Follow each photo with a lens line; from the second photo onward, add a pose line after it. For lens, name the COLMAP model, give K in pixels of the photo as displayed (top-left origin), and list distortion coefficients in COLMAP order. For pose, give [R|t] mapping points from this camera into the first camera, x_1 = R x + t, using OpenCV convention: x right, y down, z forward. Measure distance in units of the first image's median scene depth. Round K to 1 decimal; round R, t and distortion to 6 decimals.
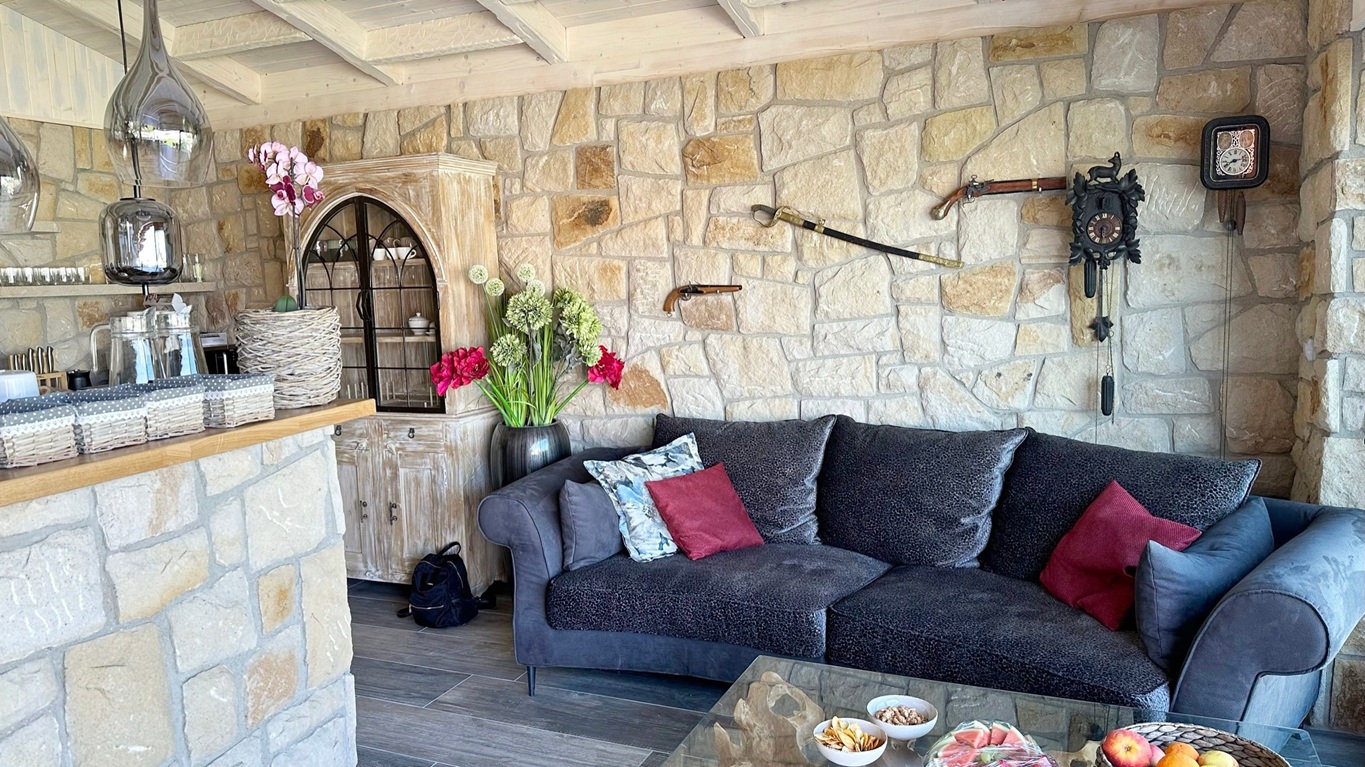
lens RADIAL K [[955.1, 0, 665.1], [0, 955.1, 405.3], [0, 0, 1]] dist [0.051604, -0.036430]
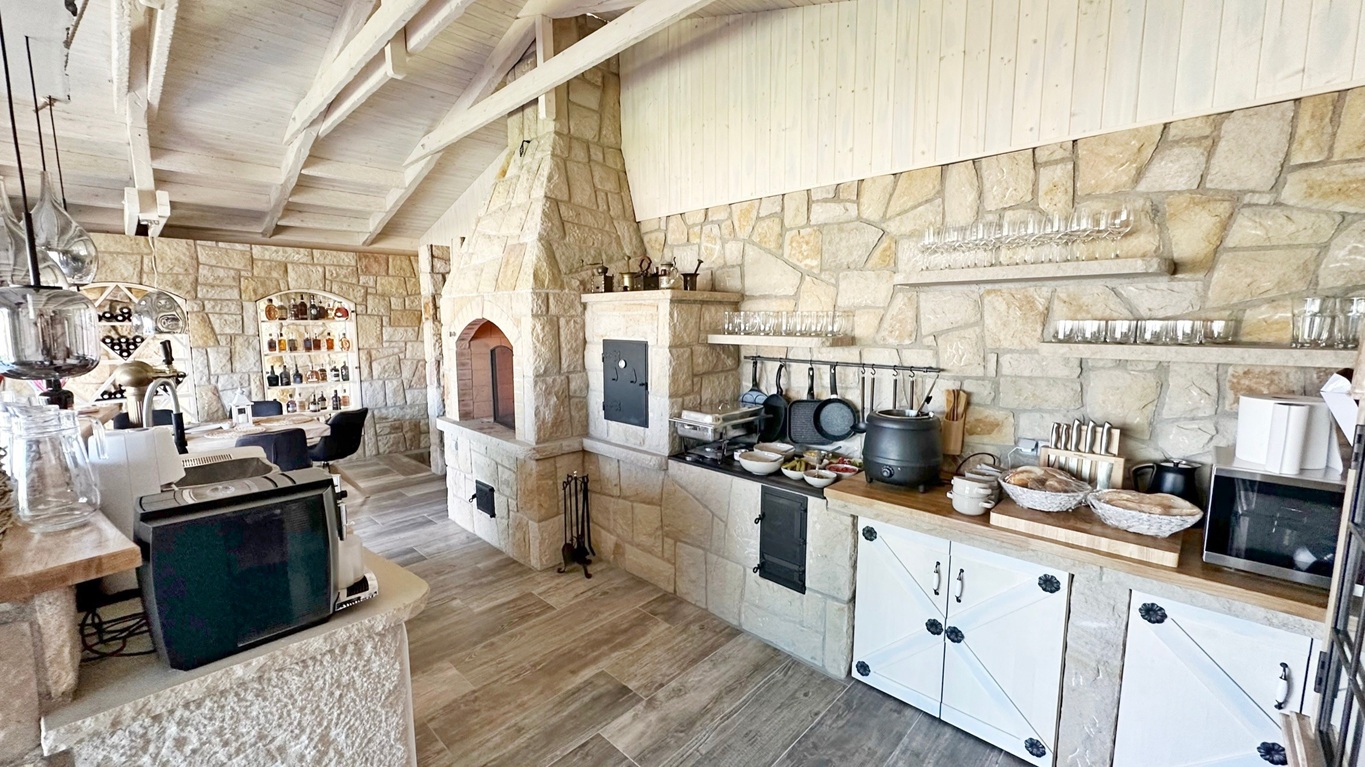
lens RADIAL K [[542.4, 0, 684.6], [0, 542.4, 385.6], [0, 0, 1]] dist [-0.004155, 0.001017]
pose [[-0.342104, 0.141701, -0.928916, -0.143499], [-0.111762, 0.975411, 0.189953, -0.161124], [0.932992, 0.168801, -0.317855, 0.987115]]
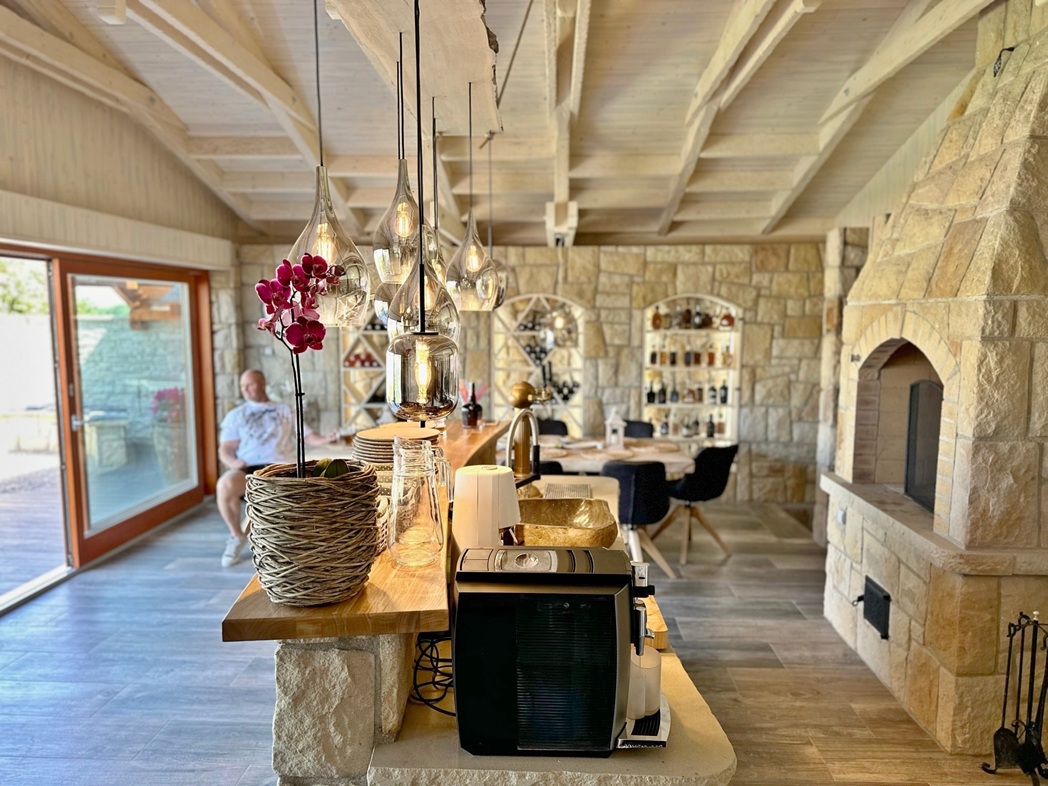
lens RADIAL K [[736.0, 0, 523.6], [0, 736.0, 402.7], [0, 0, 1]] dist [0.063099, -0.074915]
pose [[-0.930831, 0.067872, -0.359091, -0.202142], [-0.023002, 0.969773, 0.242924, -0.183567], [0.364725, 0.234381, -0.901134, 0.969706]]
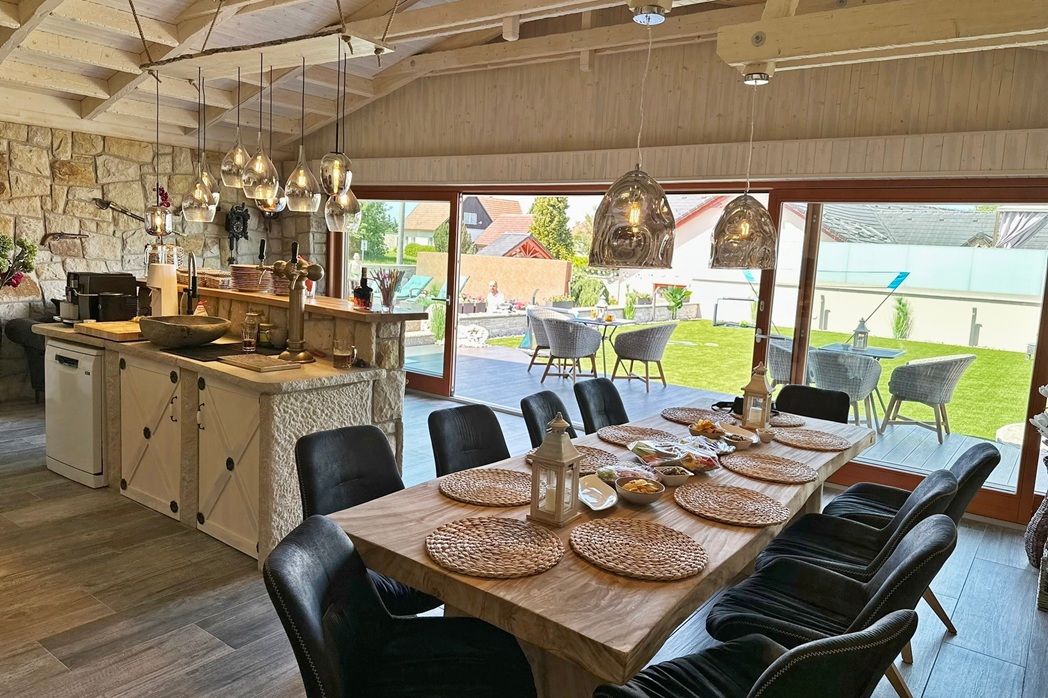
lens RADIAL K [[735.0, 0, 524.3], [0, 735.0, 339.1], [0, 0, 1]] dist [0.039428, -0.042890]
pose [[0.226439, -0.075480, 0.971096, -1.390771], [0.062303, 0.996074, 0.062894, 0.062458], [-0.972031, 0.046260, 0.230252, -0.312578]]
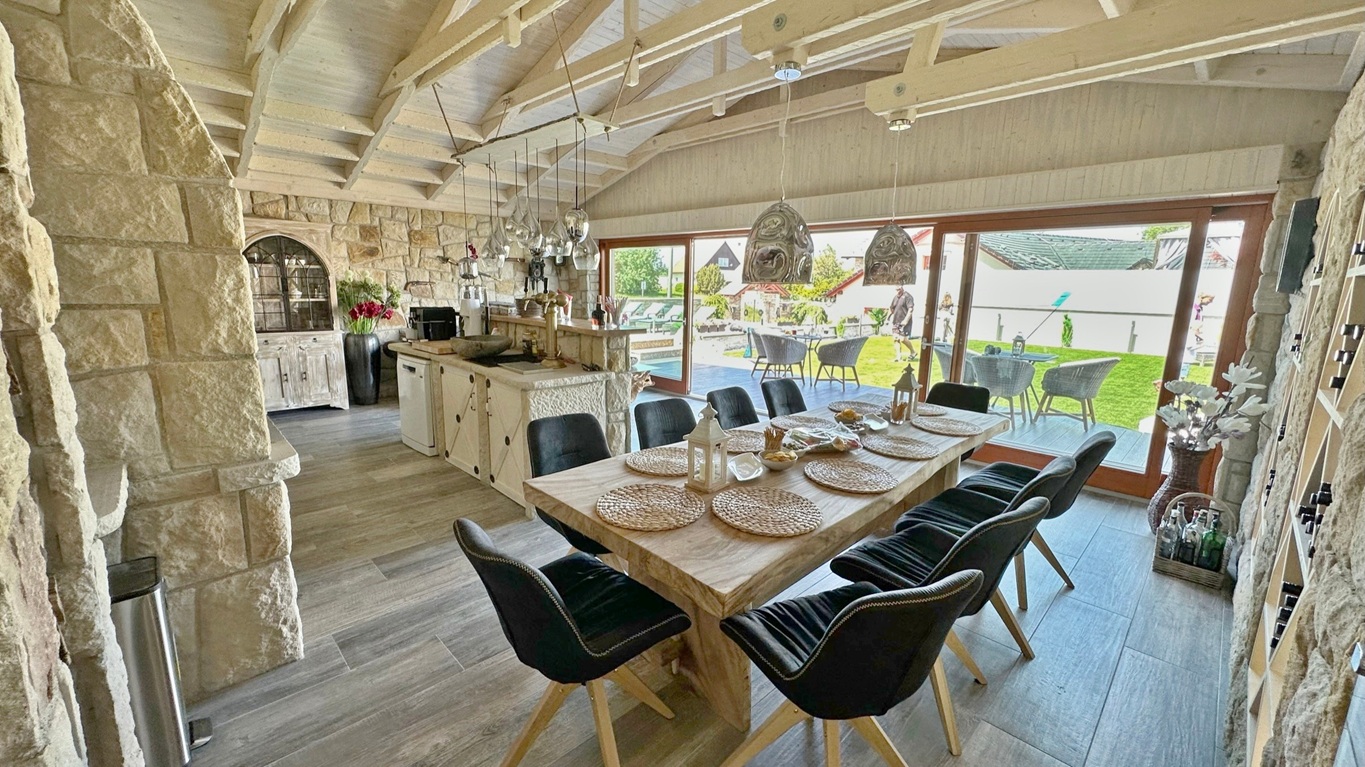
lens RADIAL K [[542.4, 0, 681.2], [0, 542.4, 386.9], [0, 0, 1]] dist [-0.004155, 0.001017]
pose [[0.374853, -0.136264, 0.917016, -1.326724], [0.085088, 0.990021, 0.112330, 0.080190], [-0.923171, 0.035920, 0.382707, -0.380202]]
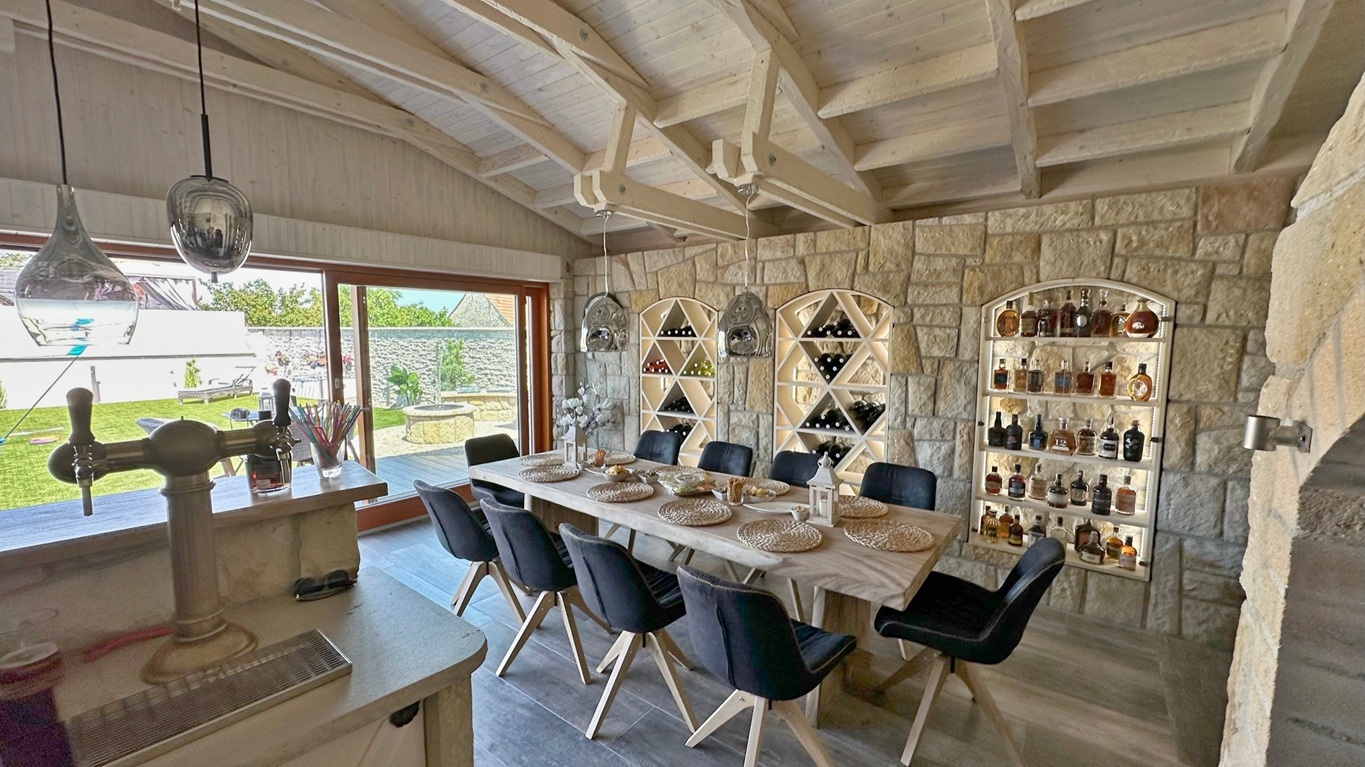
lens RADIAL K [[542.4, 0, 684.3], [0, 542.4, 385.2], [0, 0, 1]] dist [-0.004155, 0.001017]
pose [[-0.972447, 0.002388, 0.233112, -0.844411], [0.053291, 0.975748, 0.212312, -0.066846], [-0.226952, 0.218885, -0.948990, 0.408094]]
